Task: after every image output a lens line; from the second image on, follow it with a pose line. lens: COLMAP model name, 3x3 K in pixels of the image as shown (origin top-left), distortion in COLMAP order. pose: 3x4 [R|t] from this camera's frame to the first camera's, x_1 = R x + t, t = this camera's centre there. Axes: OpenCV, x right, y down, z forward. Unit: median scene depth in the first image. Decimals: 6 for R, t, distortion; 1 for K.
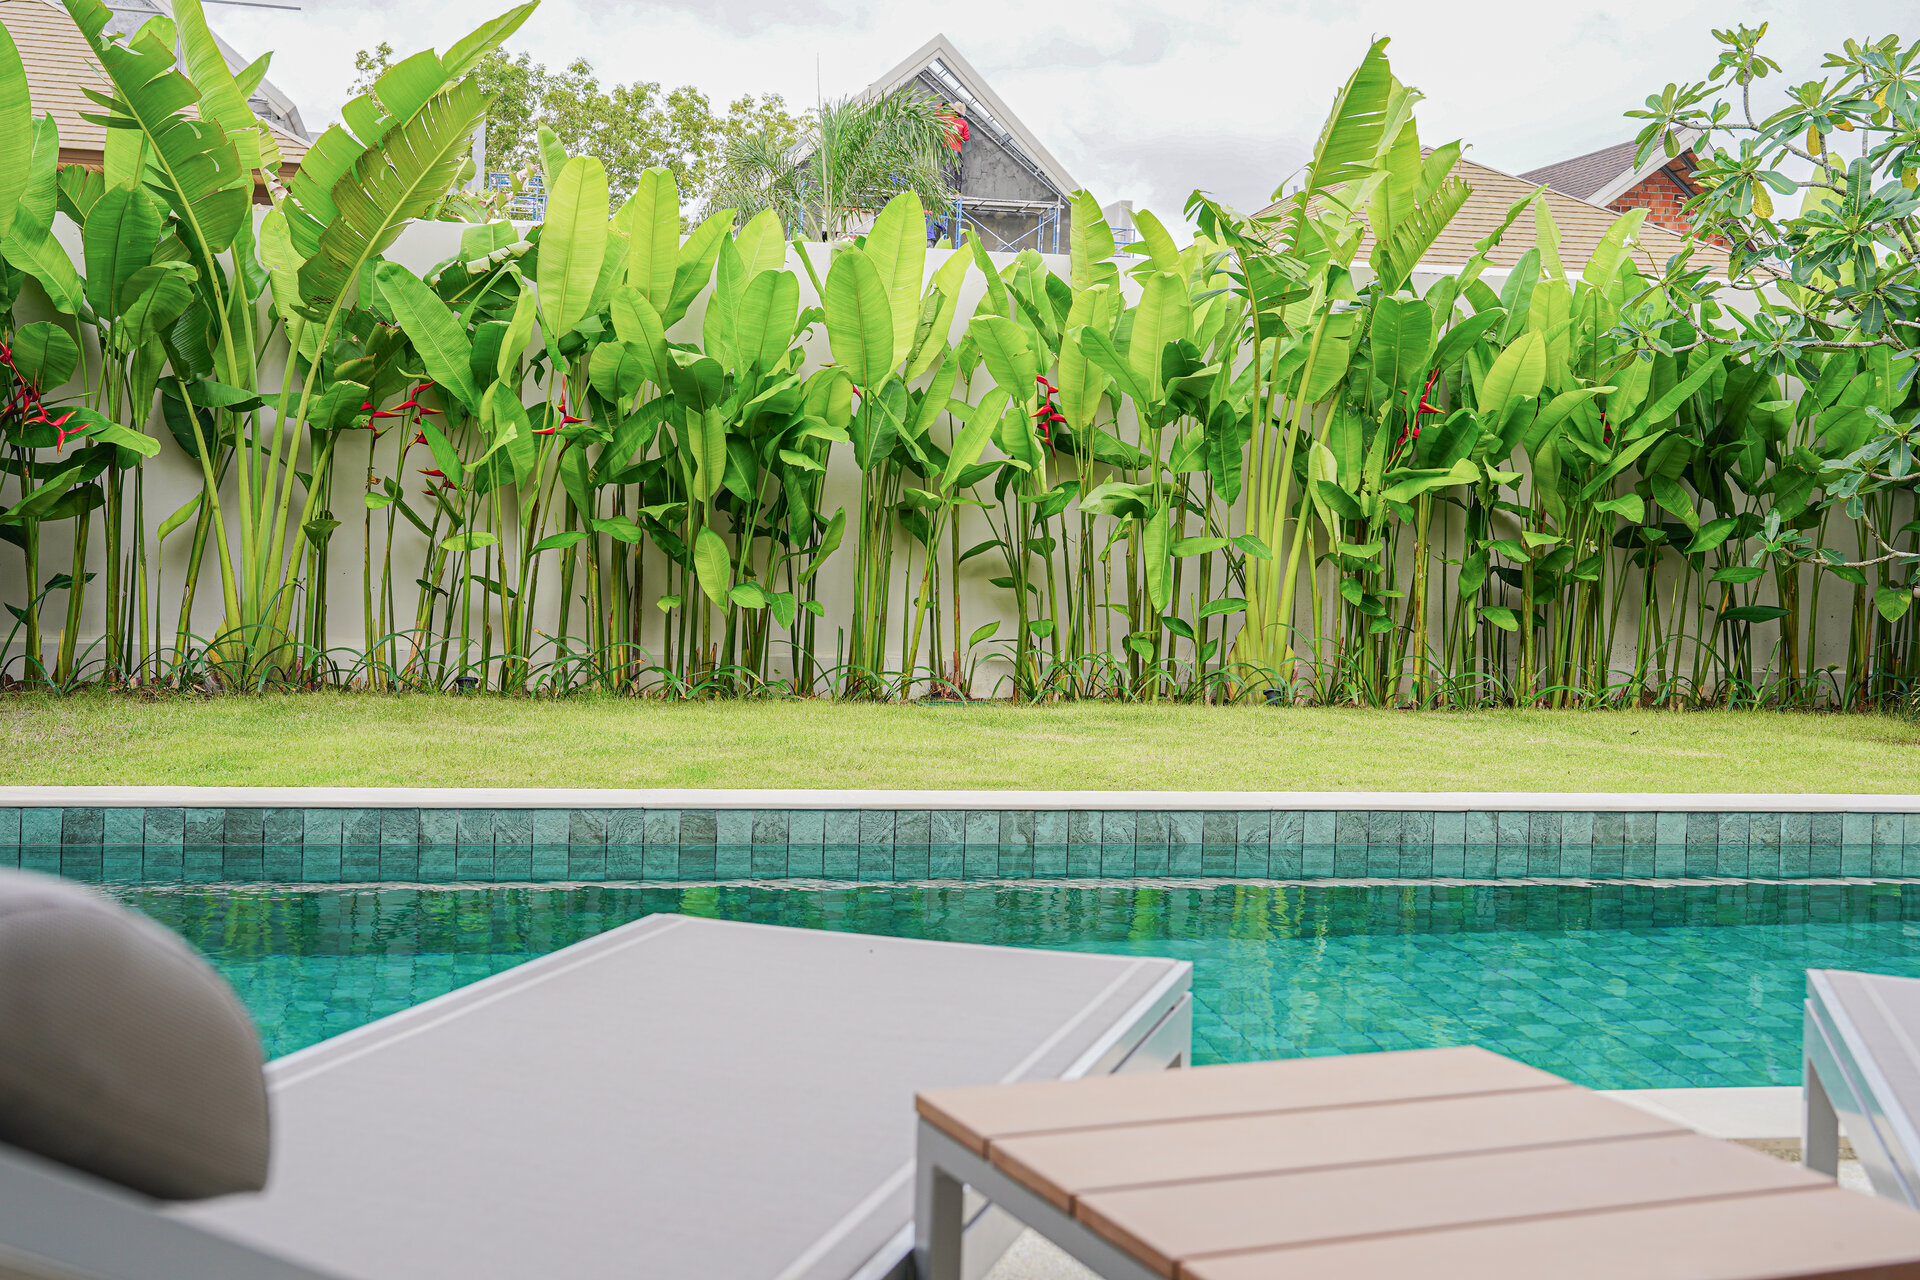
lens RADIAL K [[2189.3, 0, 958.8], [0, 2189.3, 639.1], [0, 0, 1]] dist [-0.020399, 0.000000]
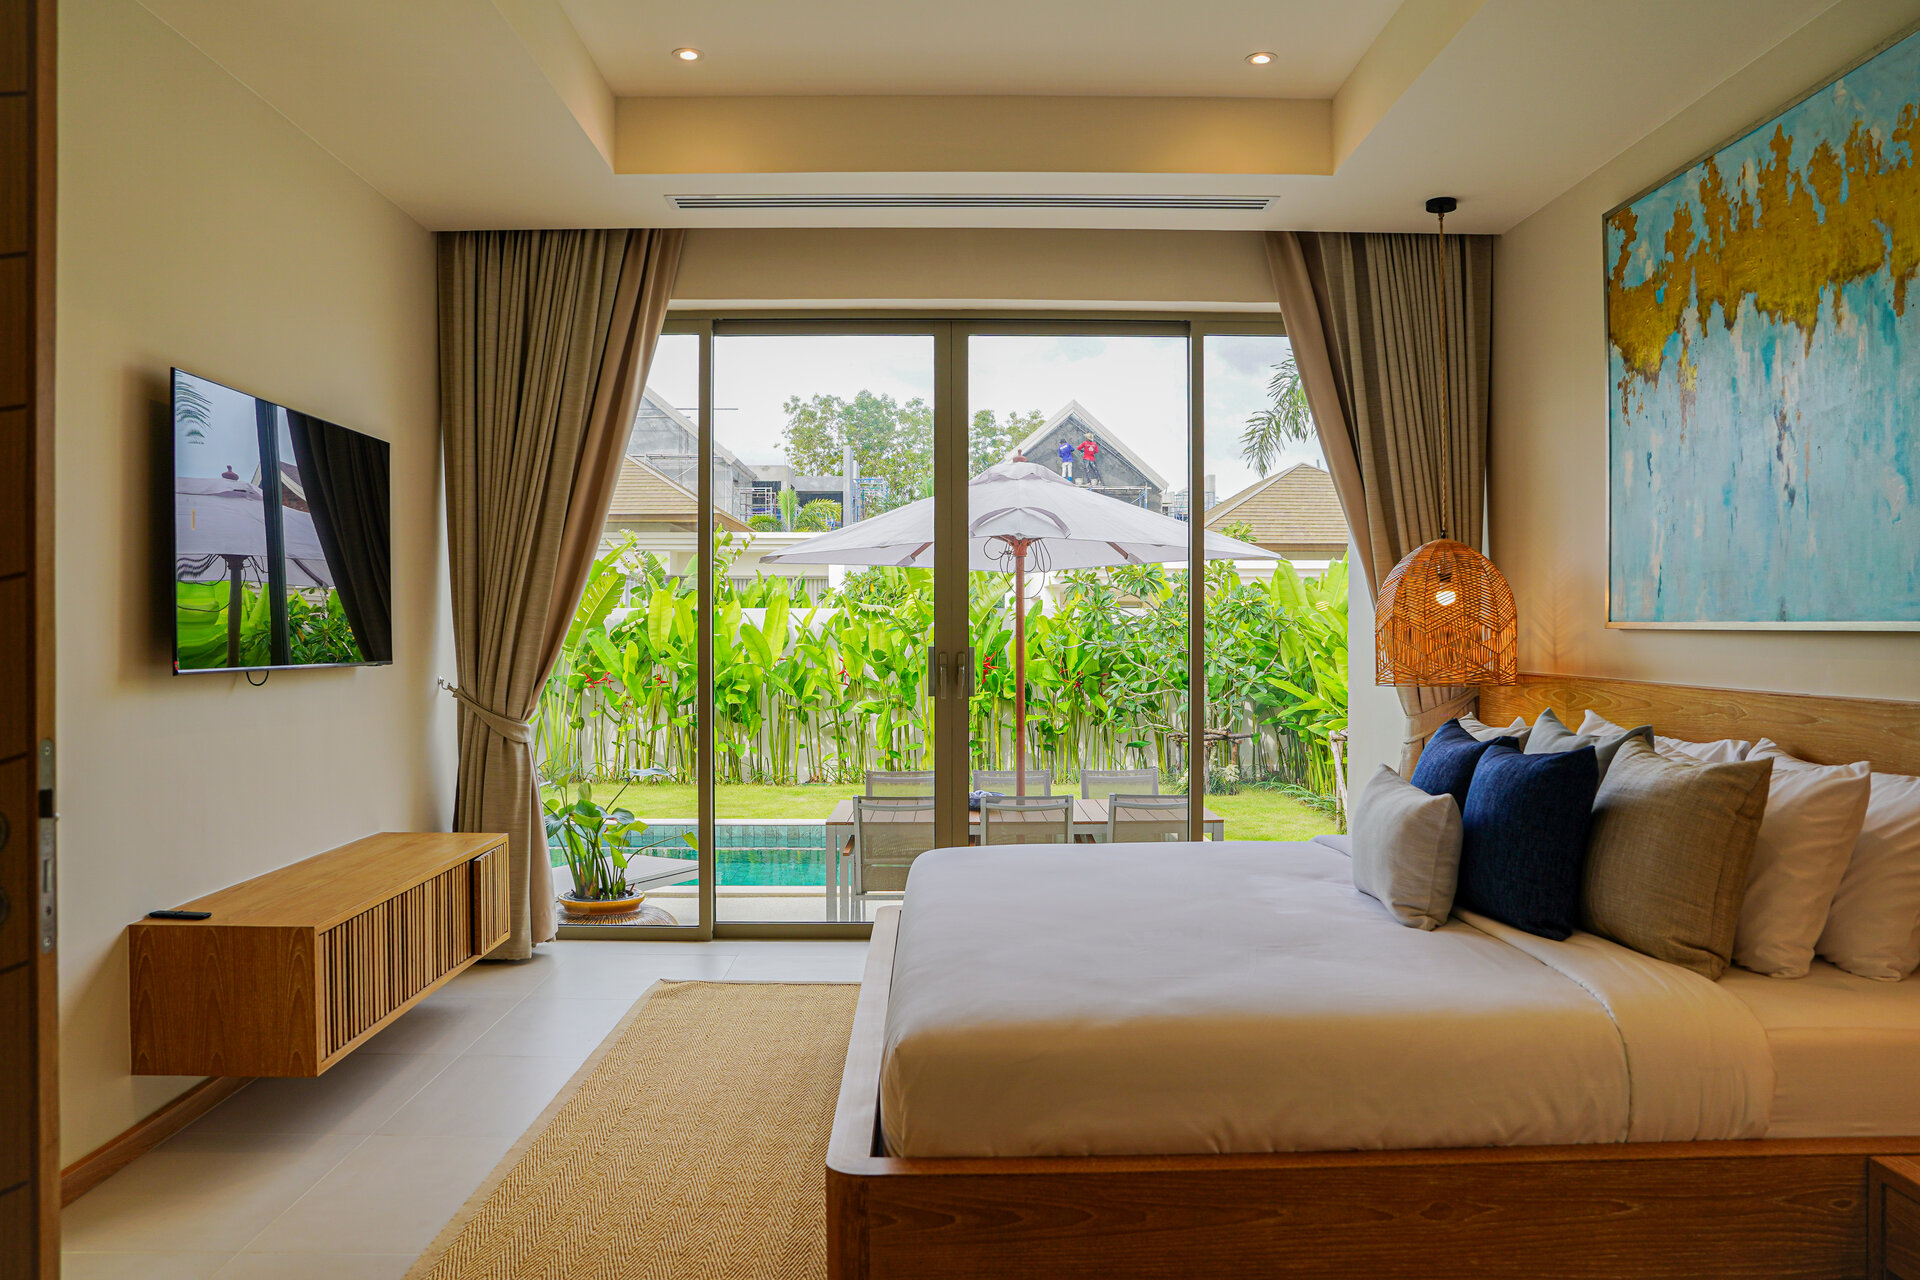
lens RADIAL K [[1301.7, 0, 959.7], [0, 1301.7, 638.1], [0, 0, 1]] dist [-0.034021, 0.002010]
pose [[0.988747, -0.024997, -0.147492, 0.434818], [0.014815, 0.997456, -0.069734, -0.037246], [0.148860, 0.066764, 0.986602, -0.550871]]
